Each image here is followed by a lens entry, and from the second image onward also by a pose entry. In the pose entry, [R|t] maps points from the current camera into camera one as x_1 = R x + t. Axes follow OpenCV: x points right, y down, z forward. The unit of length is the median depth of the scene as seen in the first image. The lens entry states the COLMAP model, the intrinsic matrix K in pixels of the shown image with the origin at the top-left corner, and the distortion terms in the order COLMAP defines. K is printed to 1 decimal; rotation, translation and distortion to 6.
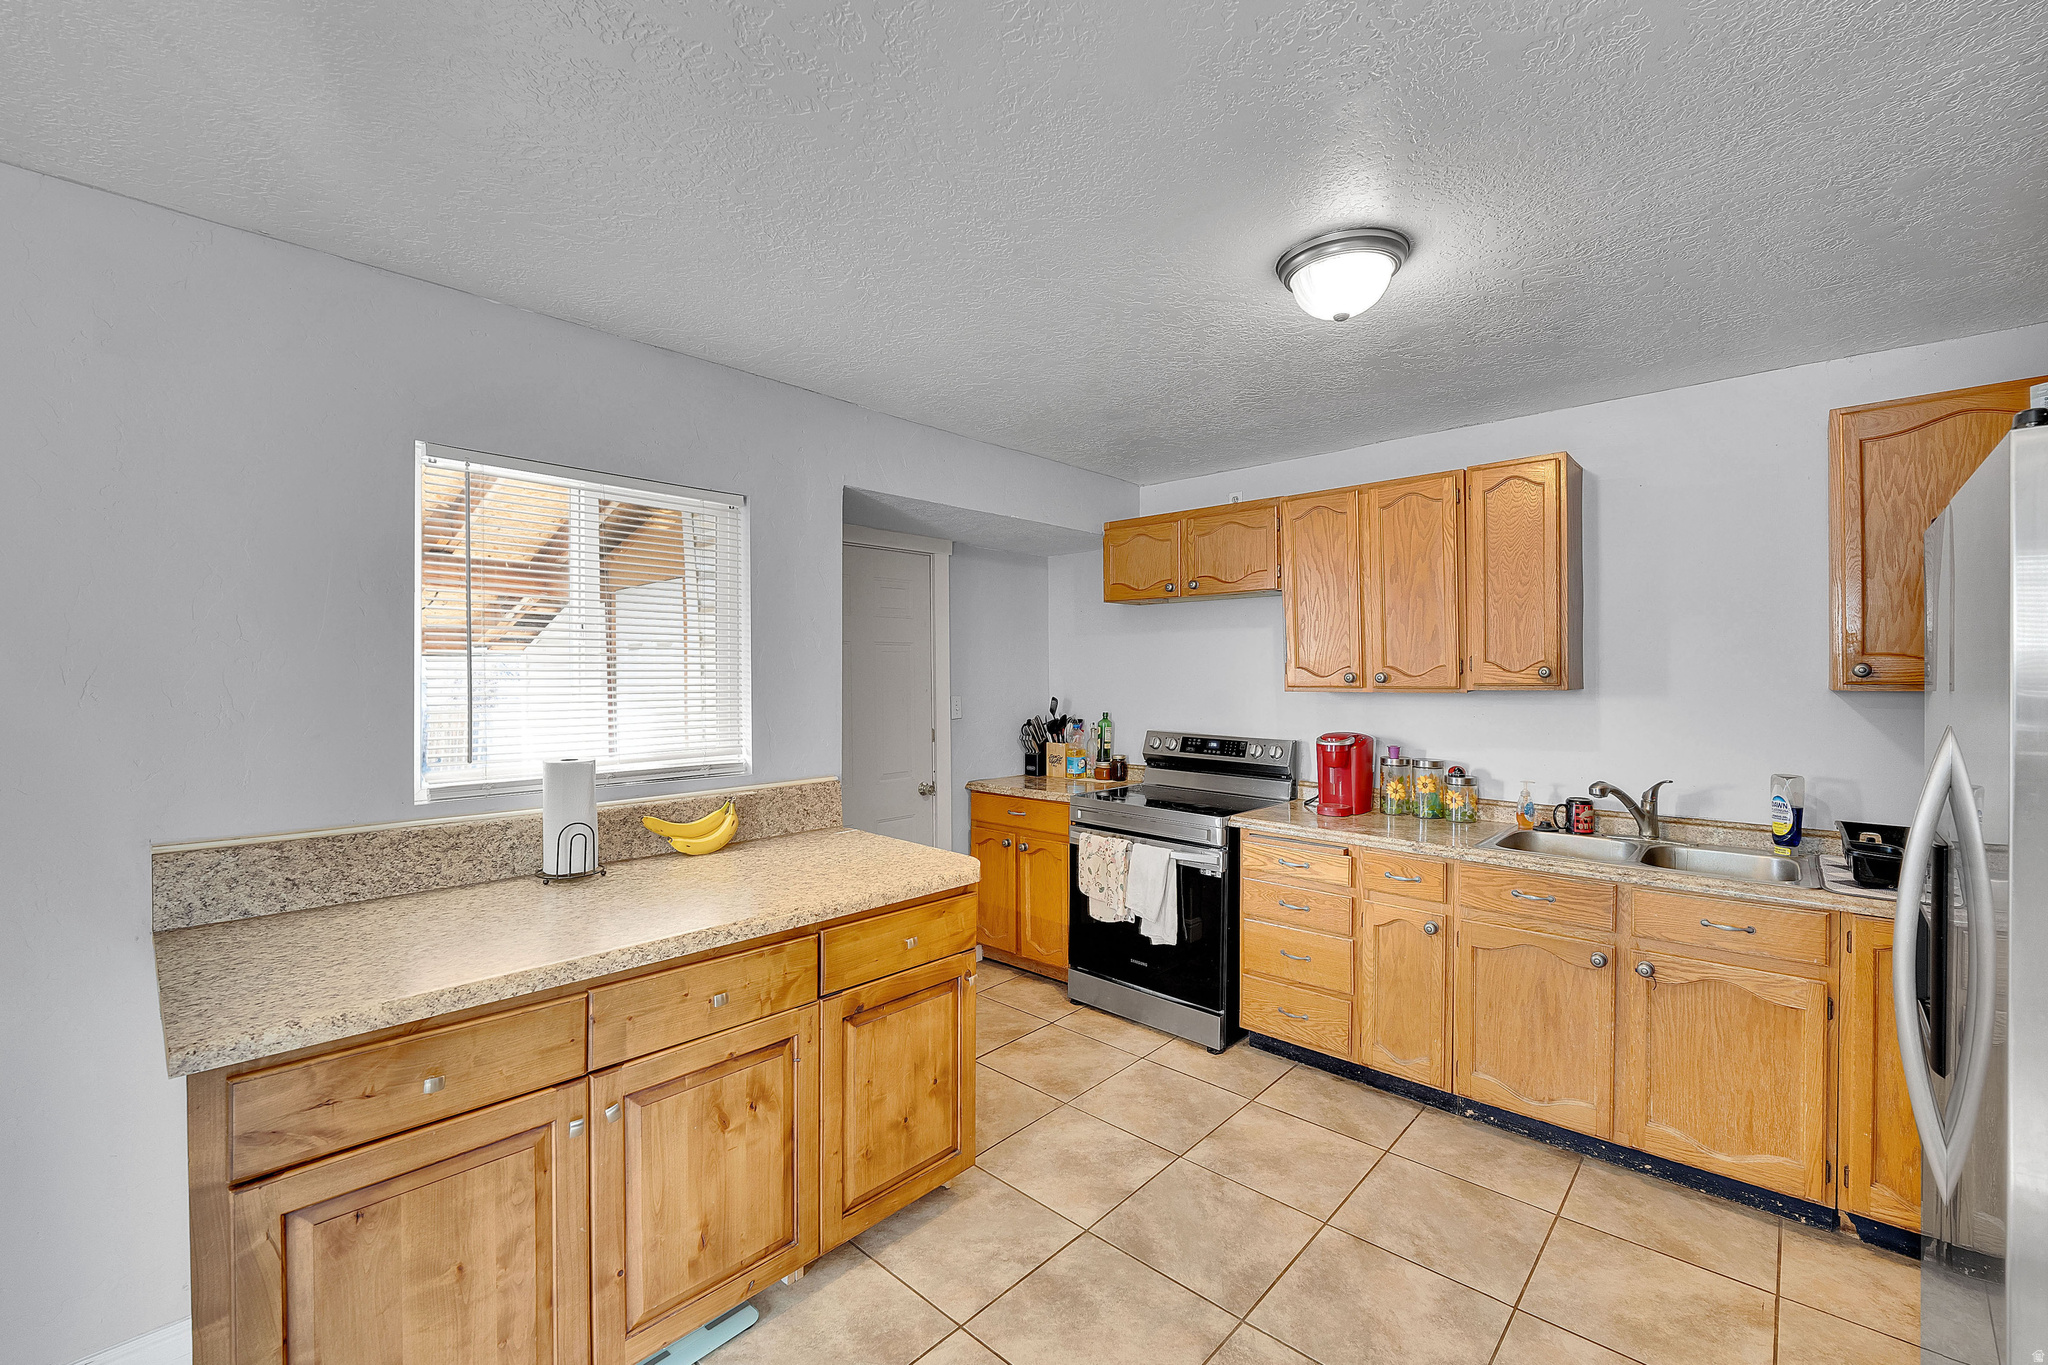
lens RADIAL K [[857.9, 0, 1022.5], [0, 857.9, 678.7], [0, 0, 1]] dist [-0.001773, -0.008607]
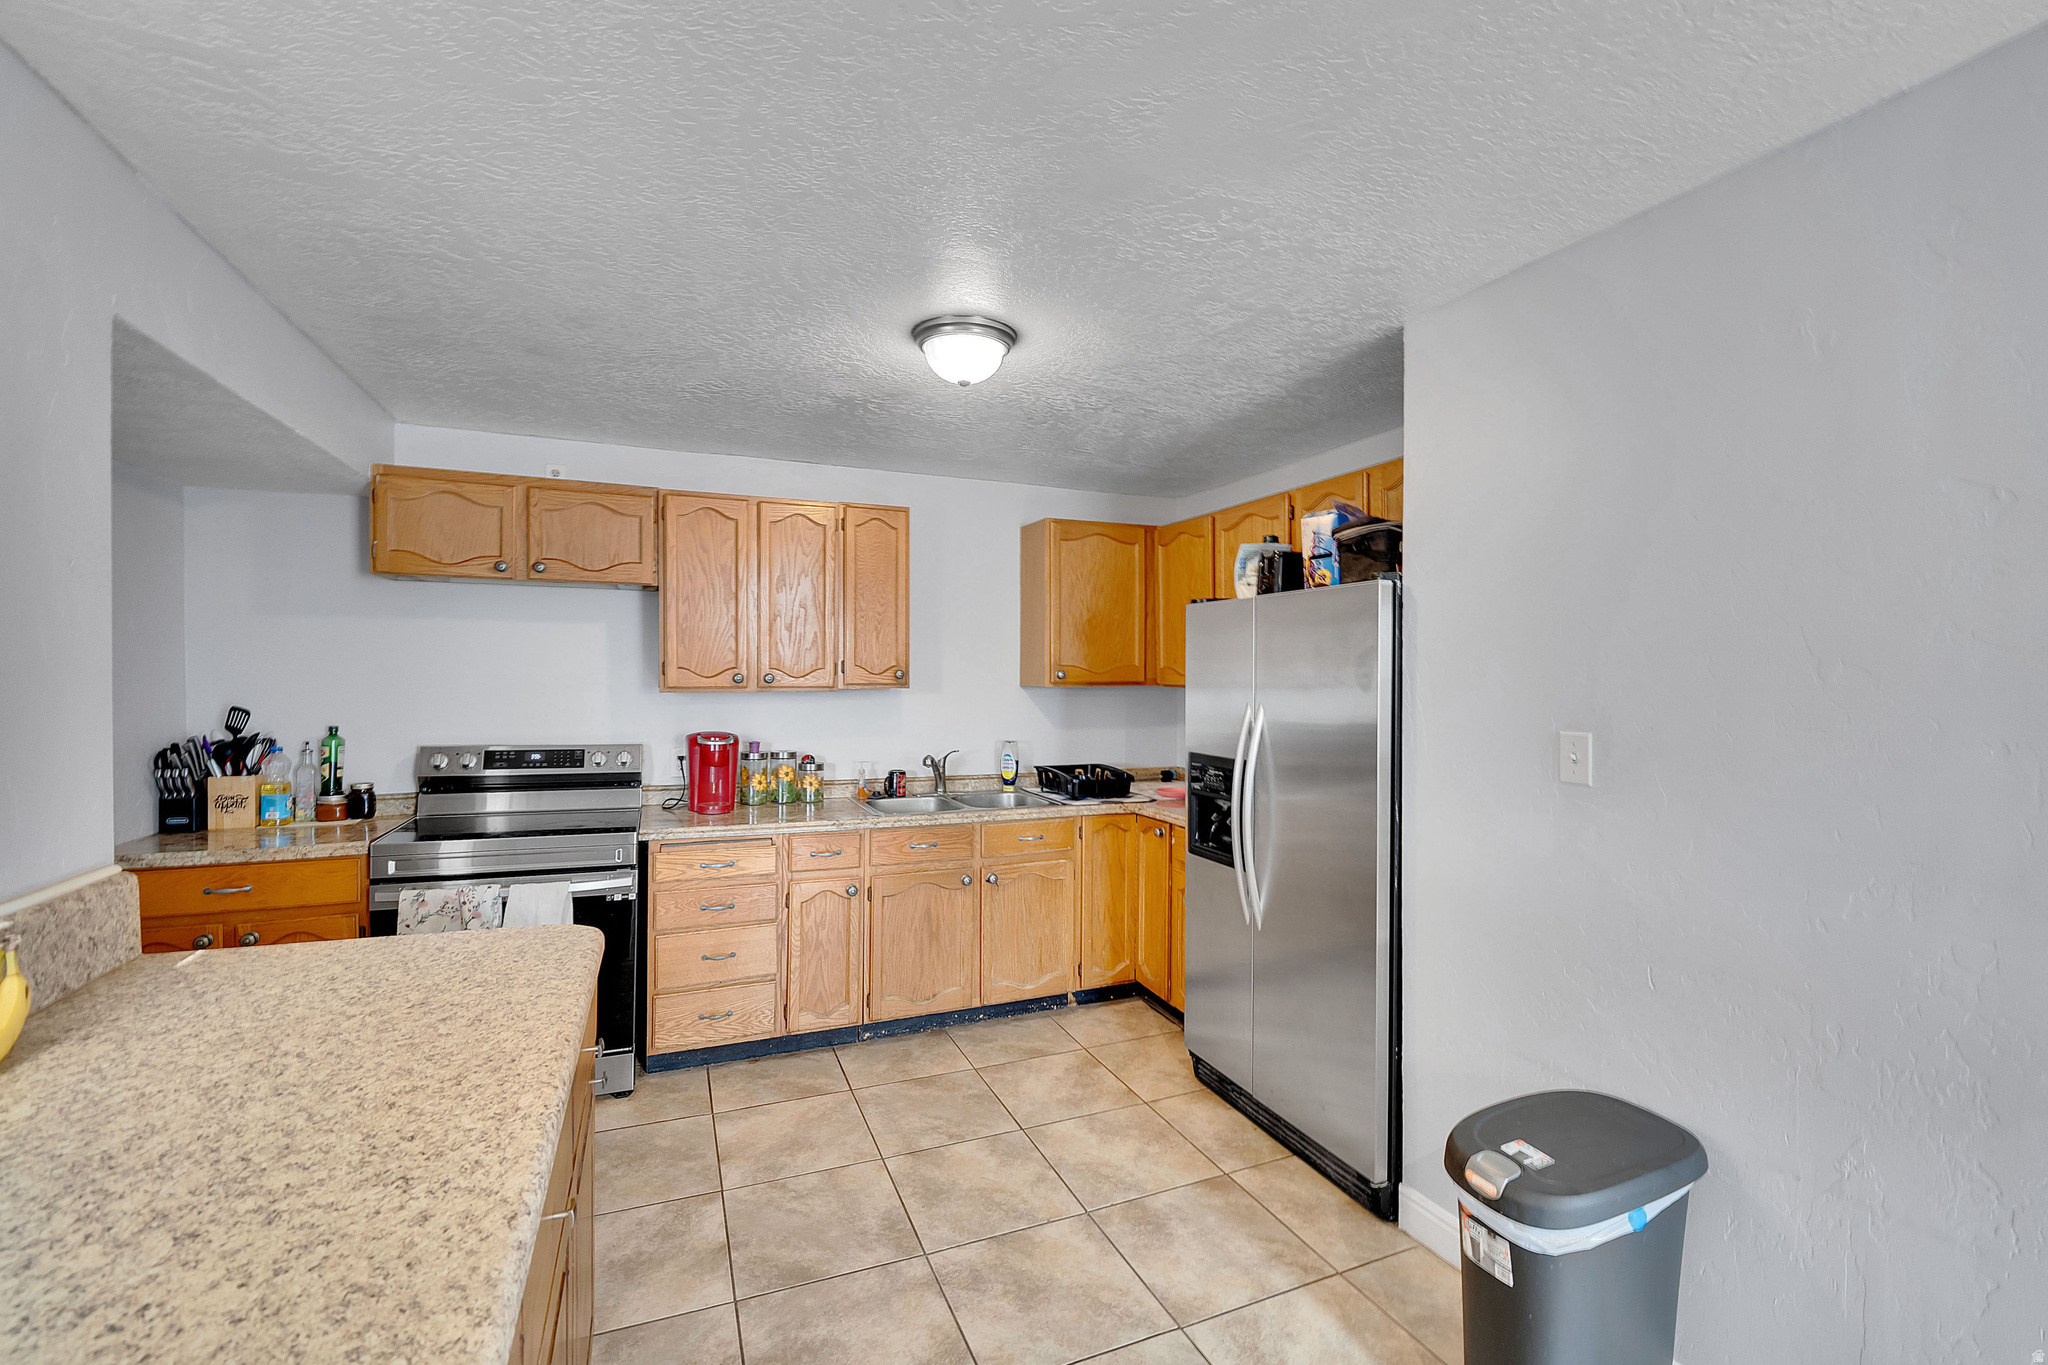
lens RADIAL K [[857.9, 0, 1022.5], [0, 857.9, 678.7], [0, 0, 1]] dist [-0.001773, -0.008607]
pose [[0.404431, 0.000584, 0.914568, -0.435406], [-0.002647, 0.999996, 0.000532, -0.002271], [-0.914565, -0.002636, 0.404431, 0.262554]]
